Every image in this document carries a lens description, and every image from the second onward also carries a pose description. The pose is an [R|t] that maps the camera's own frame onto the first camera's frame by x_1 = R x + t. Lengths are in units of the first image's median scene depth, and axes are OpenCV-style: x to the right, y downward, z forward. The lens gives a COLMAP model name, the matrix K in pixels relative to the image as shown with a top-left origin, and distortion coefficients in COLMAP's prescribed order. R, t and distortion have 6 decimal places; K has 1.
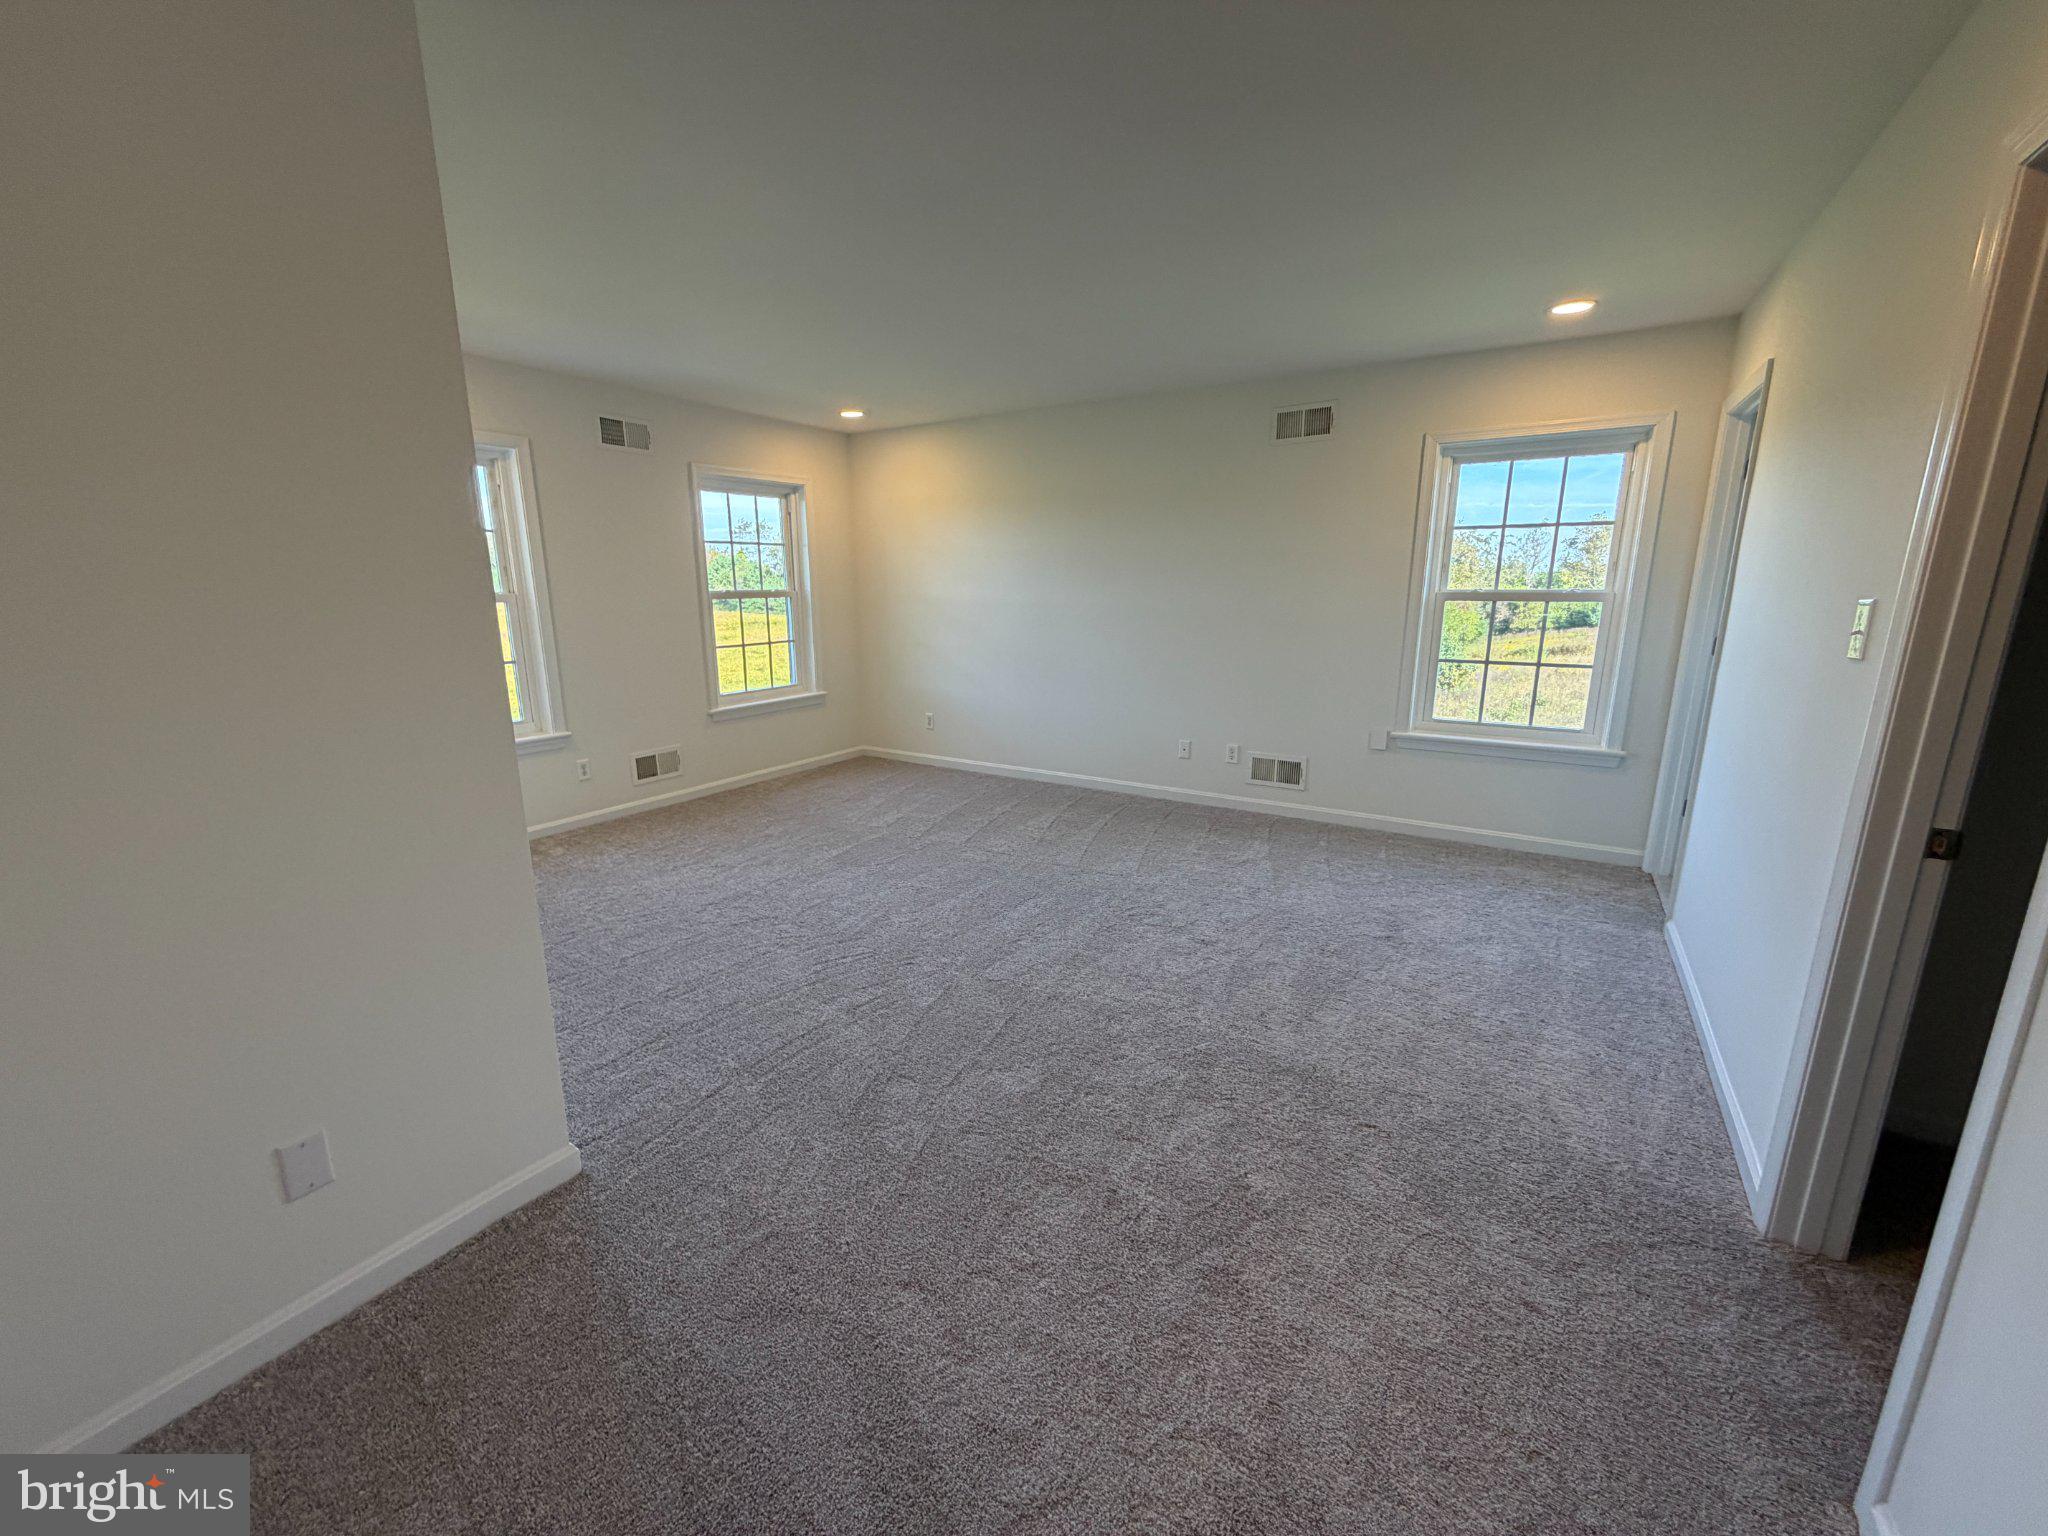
lens RADIAL K [[817.5, 0, 1027.5], [0, 817.5, 772.5], [0, 0, 1]] dist [-0.000989, 0.000308]
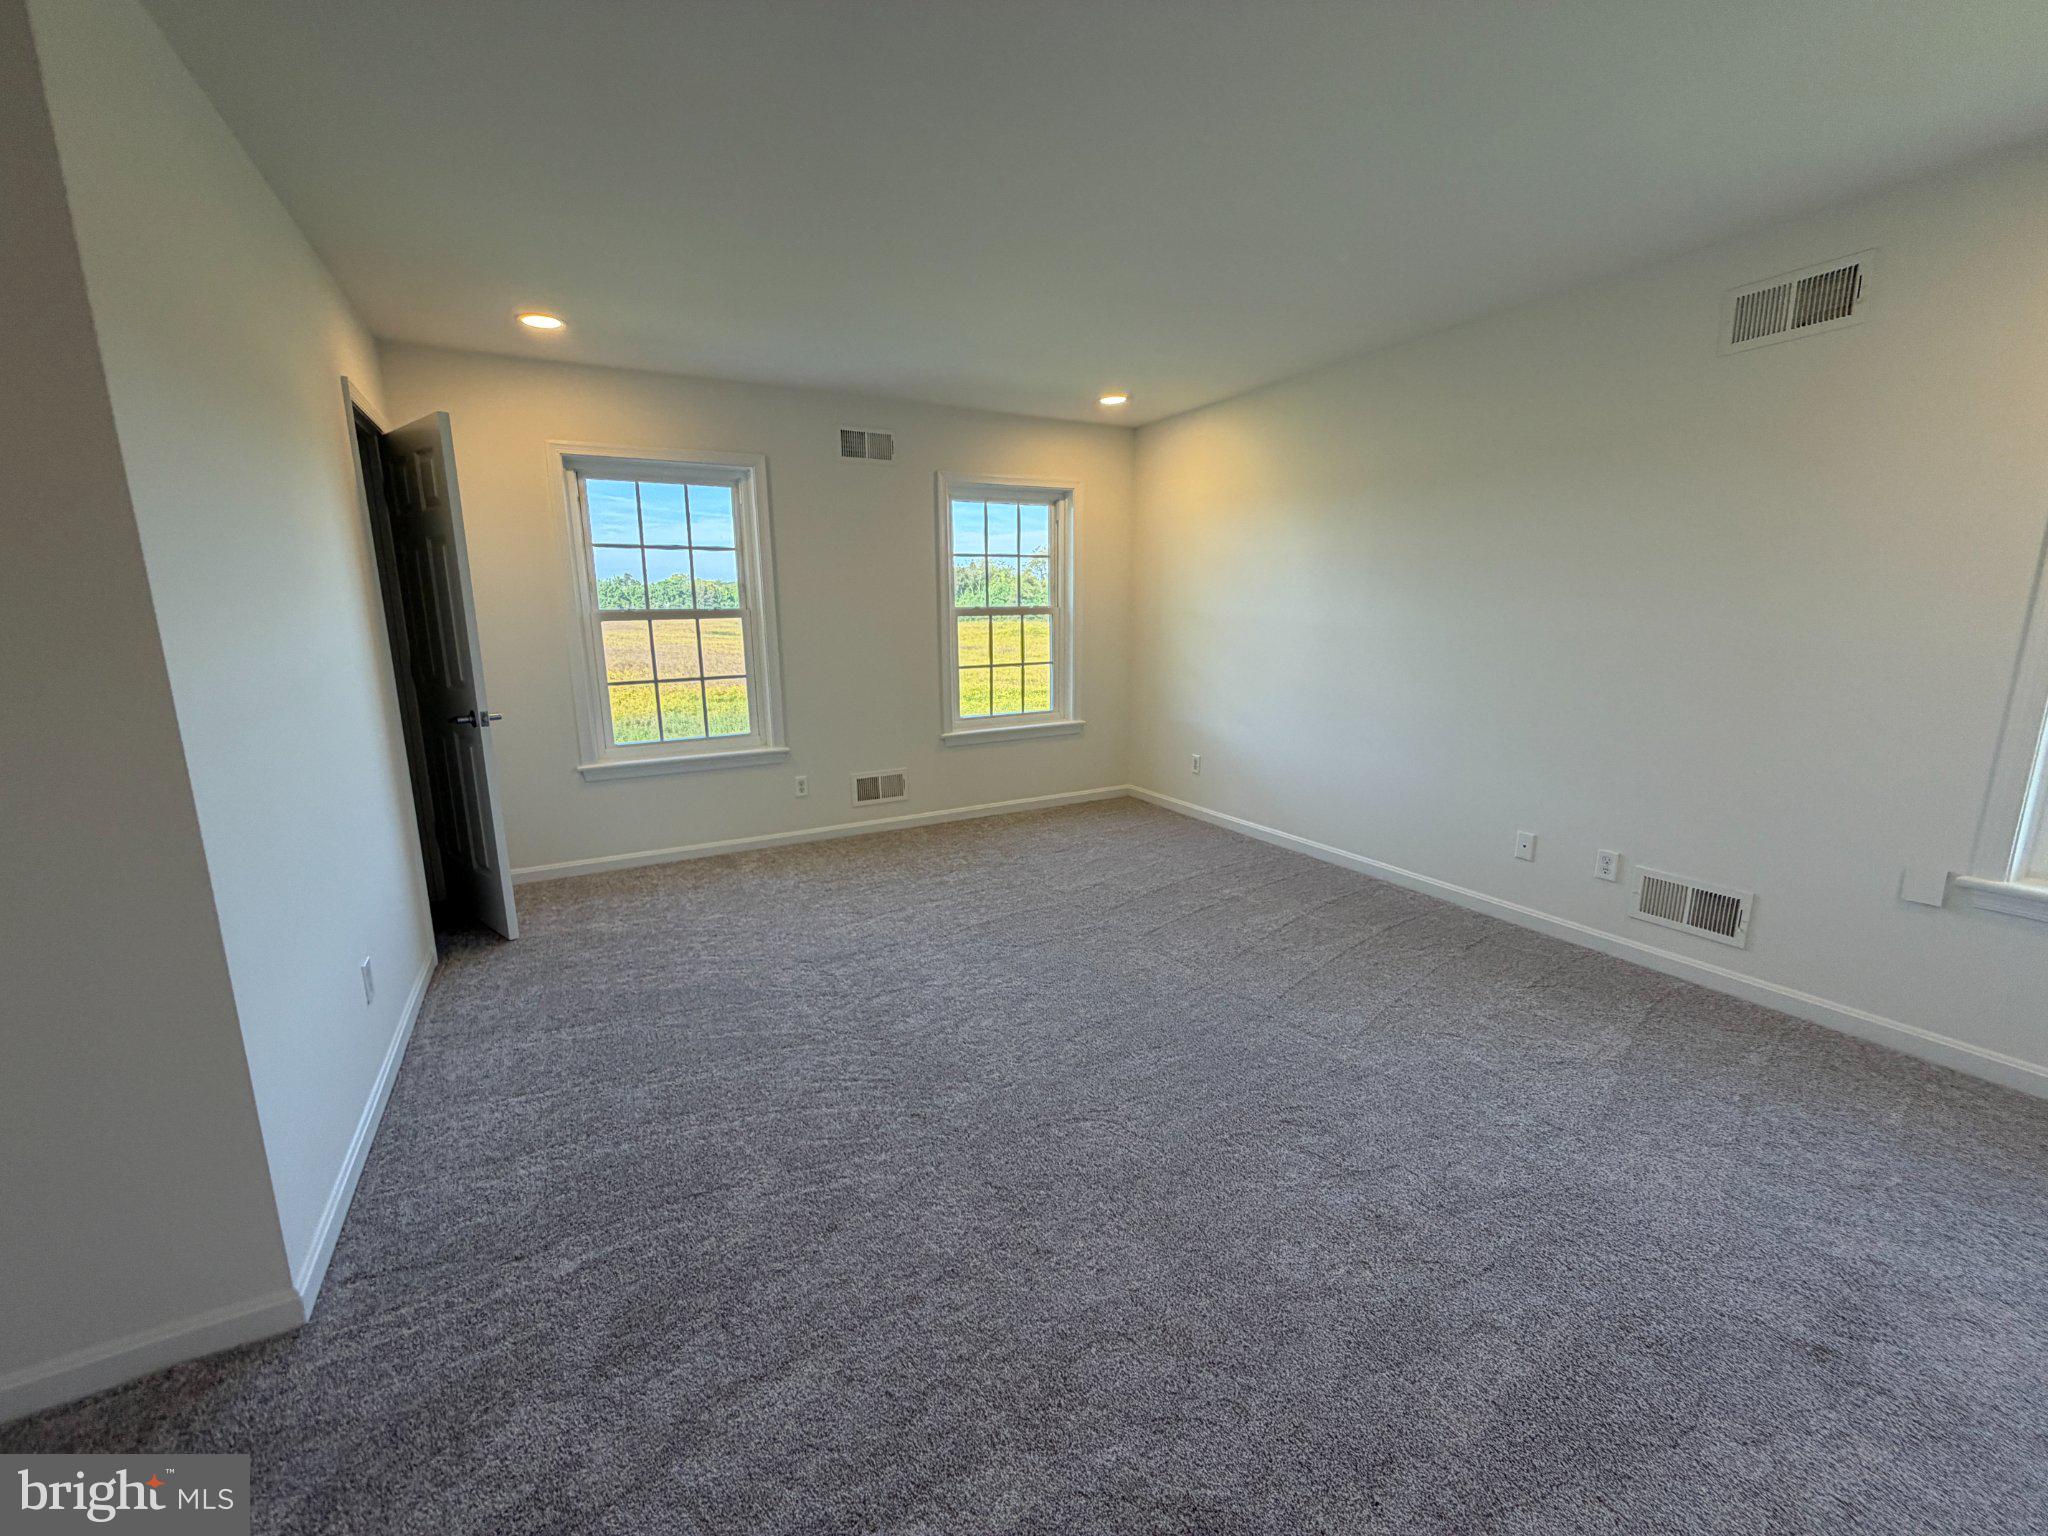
lens RADIAL K [[817.5, 0, 1024.5], [0, 817.5, 770.0], [0, 0, 1]] dist [-0.000989, 0.000308]
pose [[0.871046, 0.092587, -0.482397, 0.155333], [-0.104353, 0.994537, 0.002455, -0.049270], [0.479989, 0.048201, 0.875949, 0.235393]]
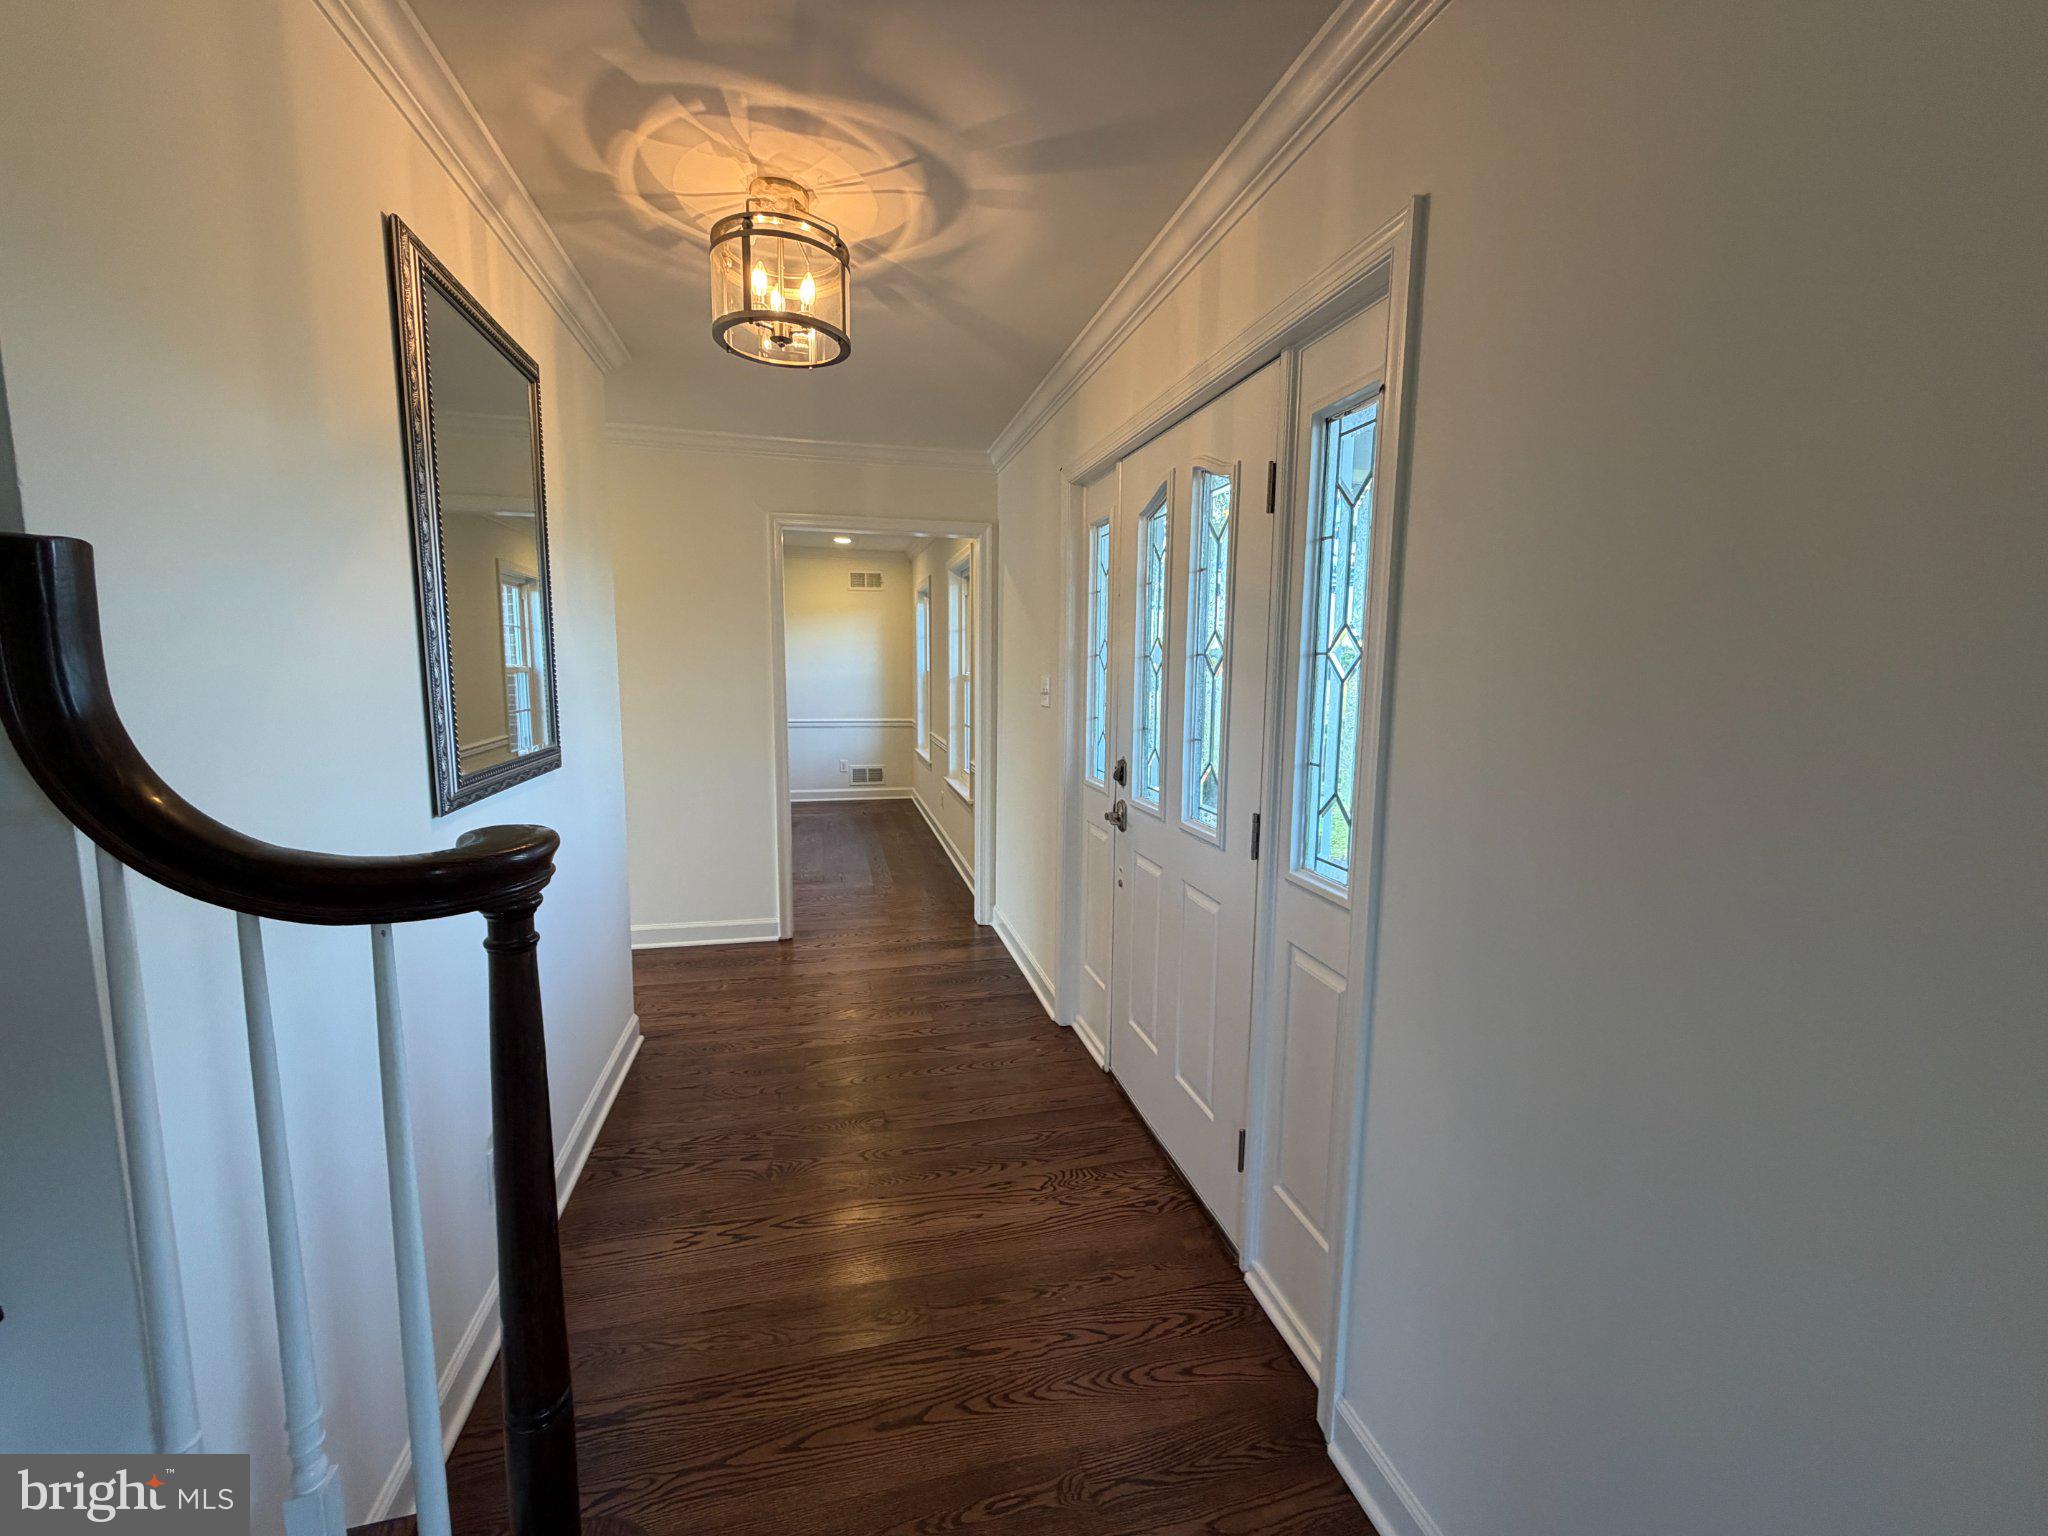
lens RADIAL K [[817.5, 0, 1025.5], [0, 817.5, 765.0], [0, 0, 1]] dist [-0.000989, 0.000308]
pose [[0.697977, -0.079314, 0.711715, -0.648304], [0.148819, 0.988216, -0.035819, 0.083159], [-0.700487, 0.130917, 0.701555, -0.406245]]
